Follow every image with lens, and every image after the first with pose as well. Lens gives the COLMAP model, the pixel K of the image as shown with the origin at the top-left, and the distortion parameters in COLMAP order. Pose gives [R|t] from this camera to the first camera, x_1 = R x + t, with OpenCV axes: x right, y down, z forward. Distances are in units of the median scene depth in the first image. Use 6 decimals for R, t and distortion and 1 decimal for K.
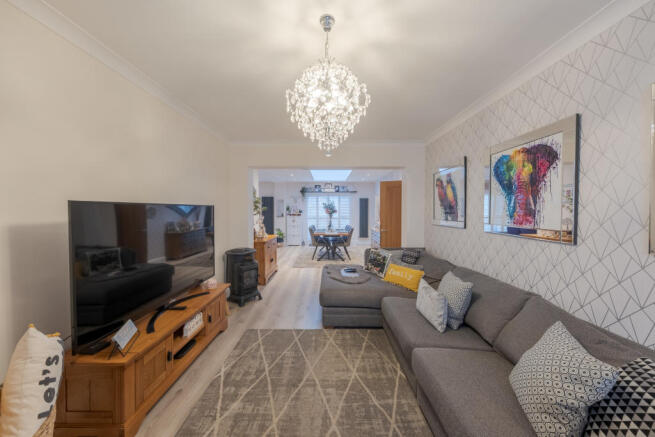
lens RADIAL K [[223.0, 0, 326.5], [0, 223.0, 215.5], [0, 0, 1]] dist [-0.000245, -0.000065]
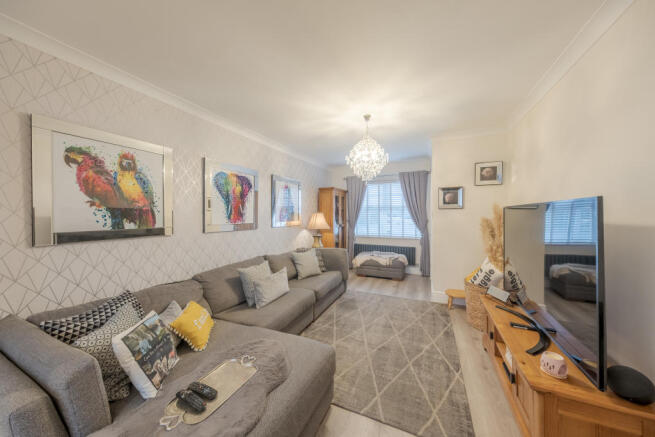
lens RADIAL K [[223.0, 0, 326.5], [0, 223.0, 215.5], [0, 0, 1]] dist [-0.000245, -0.000065]
pose [[-0.907499, 0.002254, 0.420049, -0.358704], [0.015453, 0.999488, 0.028024, -0.040947], [-0.419771, 0.031923, -0.907069, 2.125072]]
